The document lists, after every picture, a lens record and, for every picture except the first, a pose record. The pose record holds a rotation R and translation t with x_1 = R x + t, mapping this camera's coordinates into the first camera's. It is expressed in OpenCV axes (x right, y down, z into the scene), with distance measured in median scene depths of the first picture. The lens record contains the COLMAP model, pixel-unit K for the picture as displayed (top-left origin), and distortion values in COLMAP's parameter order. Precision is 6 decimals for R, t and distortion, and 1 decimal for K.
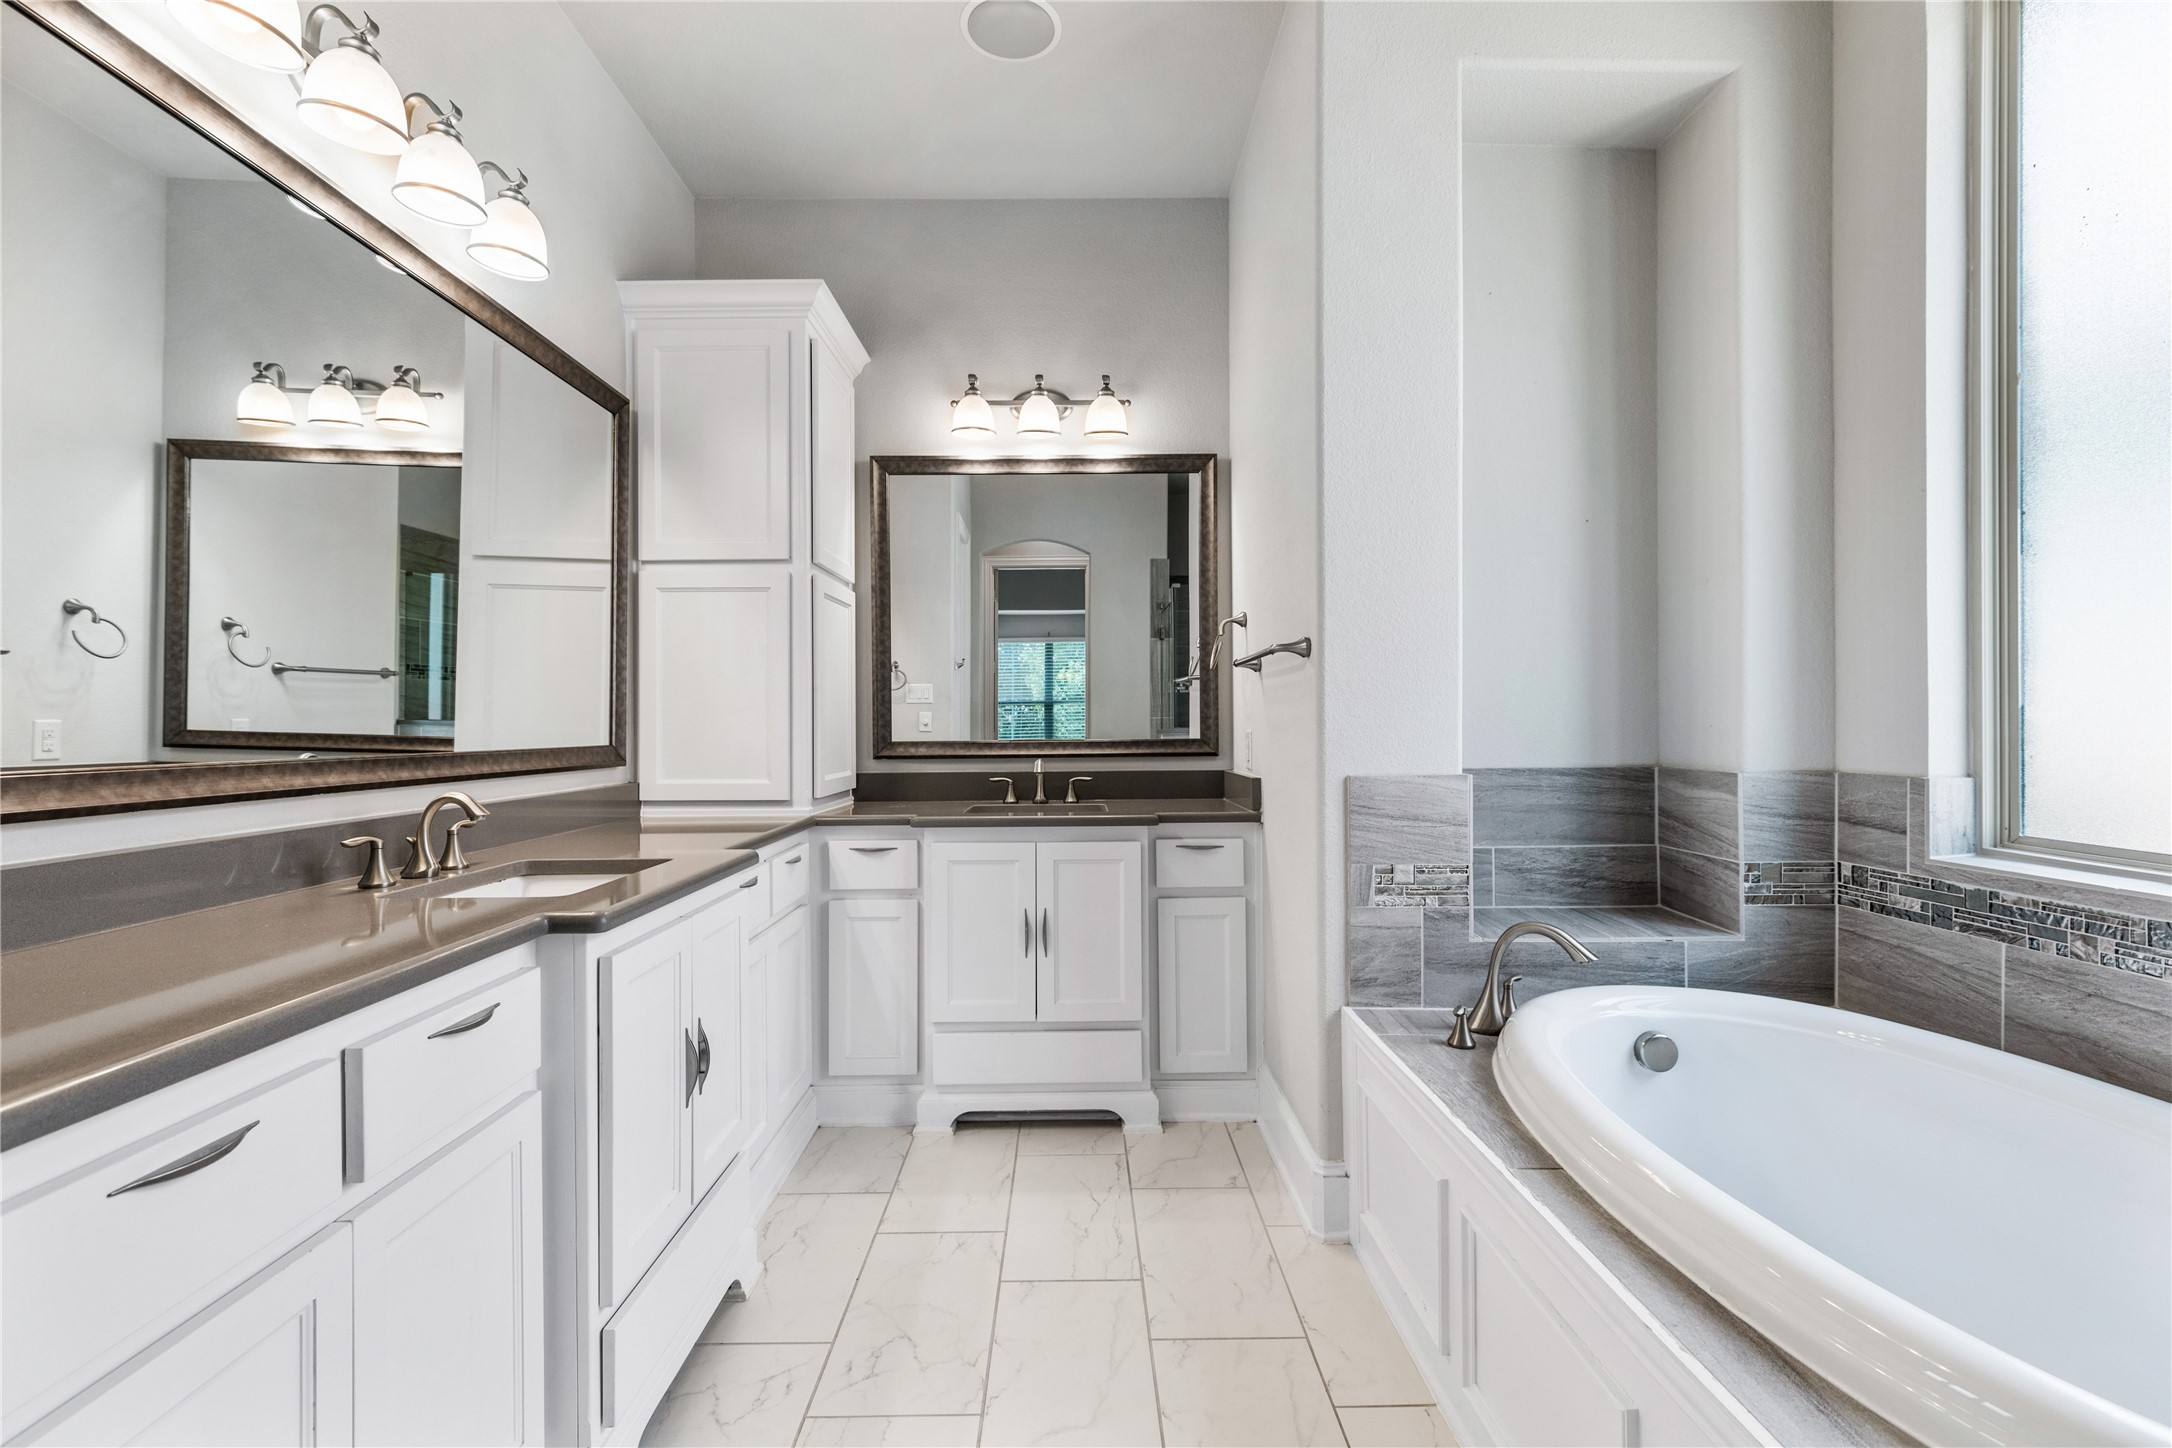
lens RADIAL K [[976.2, 0, 1093.3], [0, 976.2, 719.4], [0, 0, 1]] dist [0.002151, 0.000587]
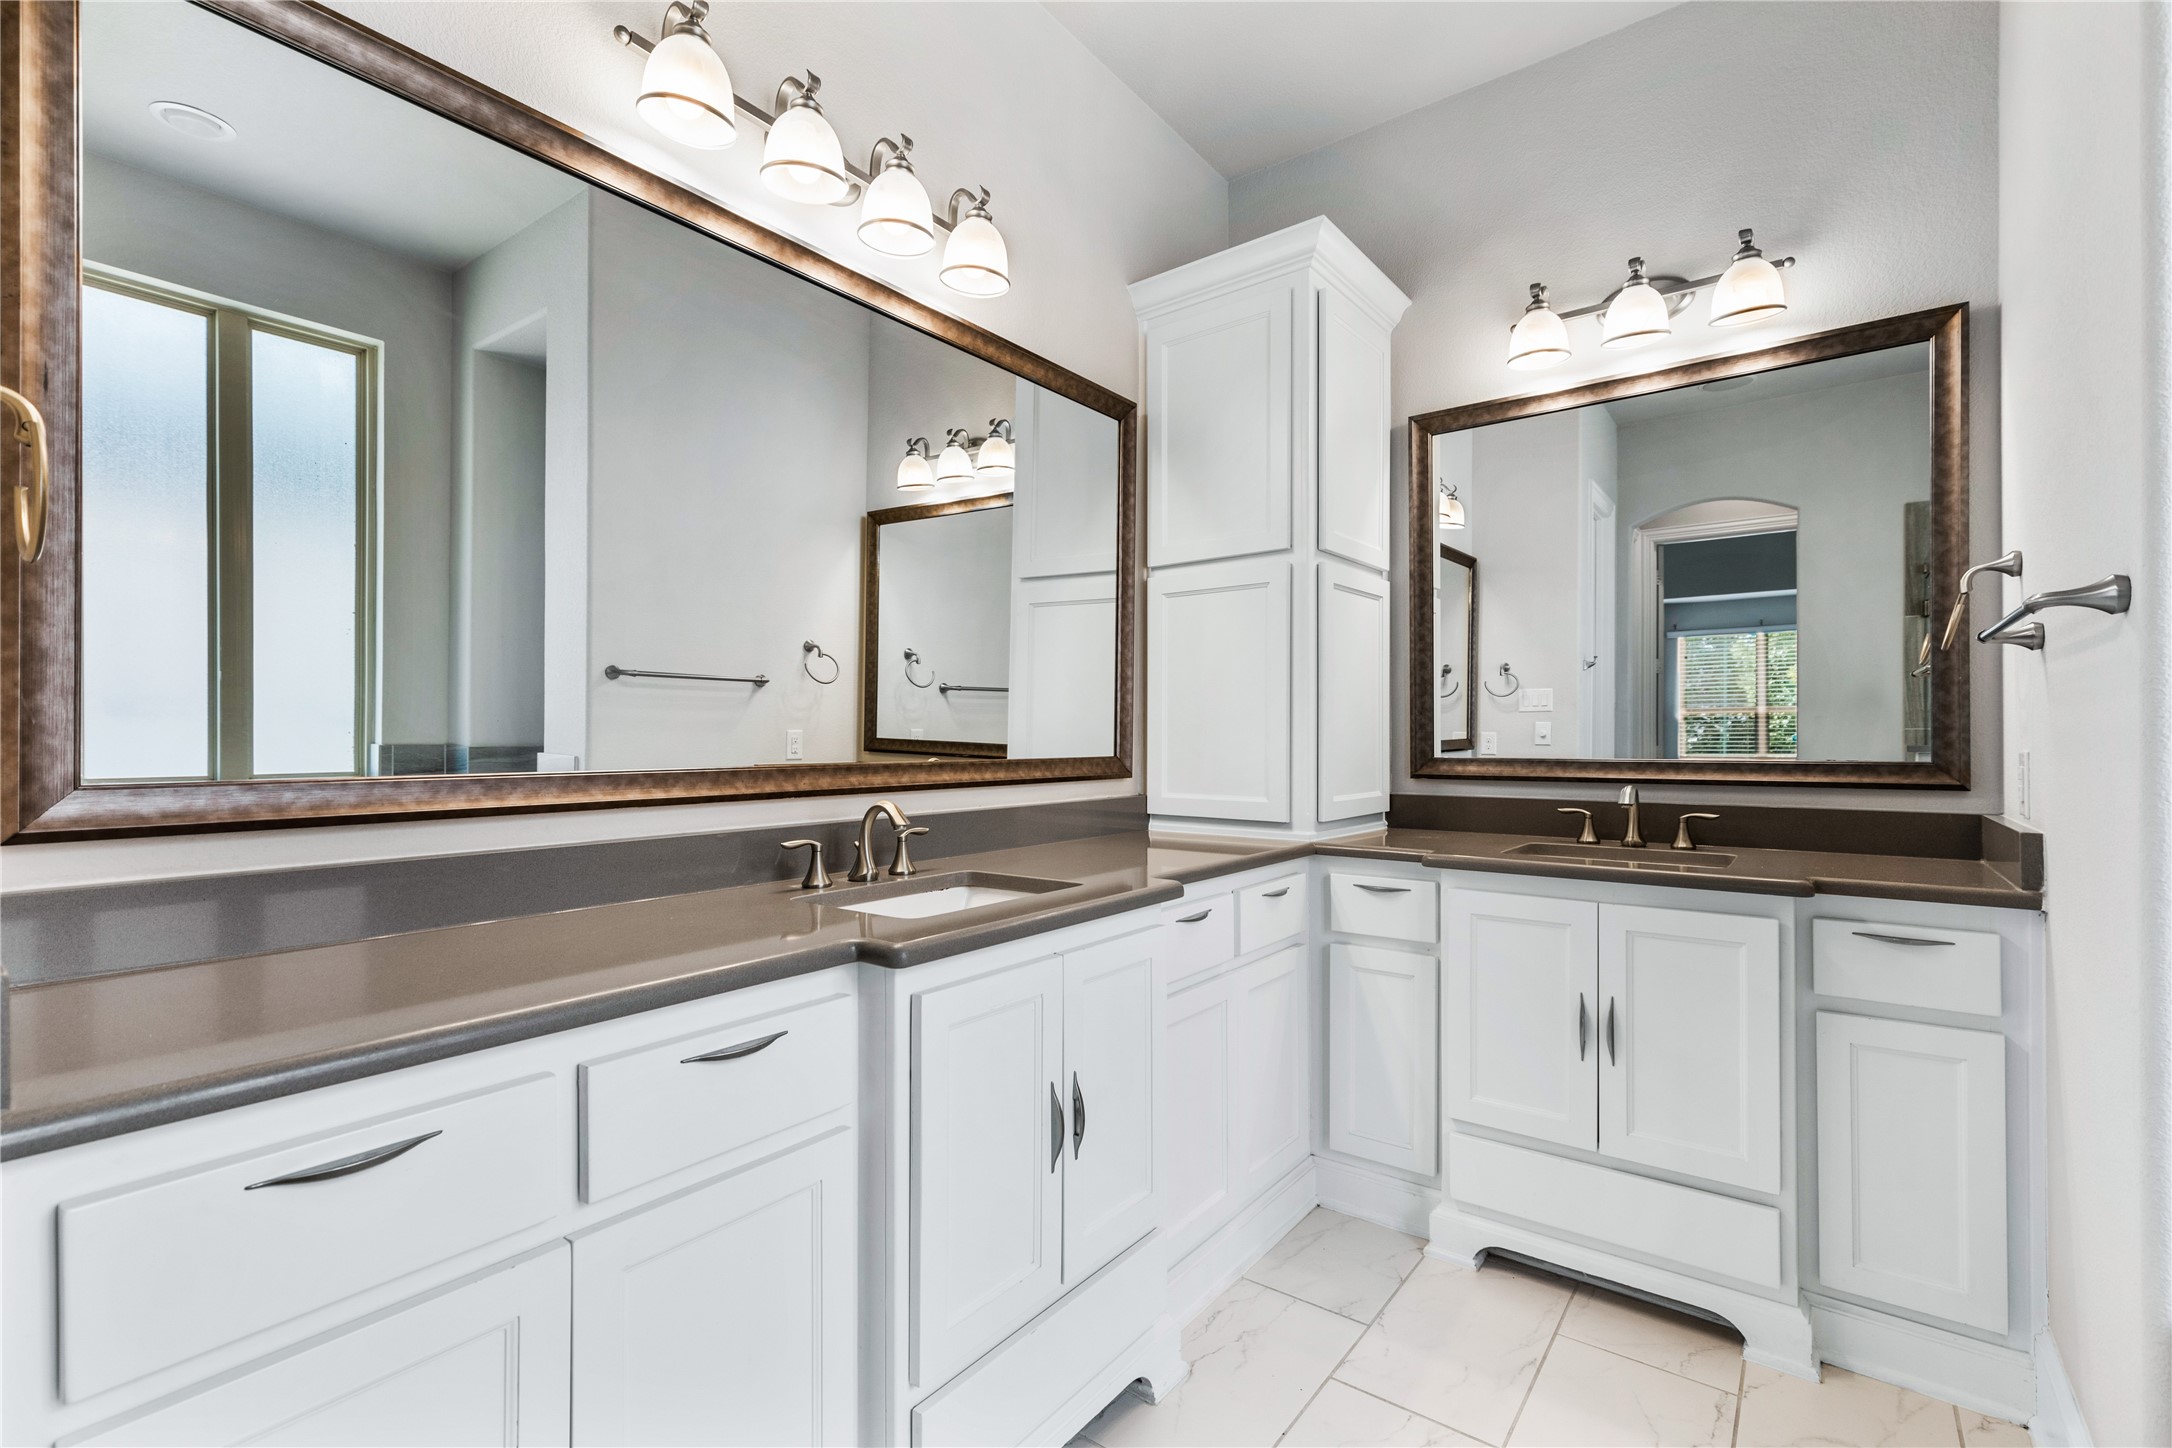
lens RADIAL K [[976.2, 0, 1076.9], [0, 976.2, 732.8], [0, 0, 1]] dist [0.002151, 0.000587]
pose [[0.781223, 0.003492, -0.624242, 0.087389], [-0.001581, 0.999992, 0.003615, -0.000978], [0.624250, -0.001837, 0.781223, 0.194971]]
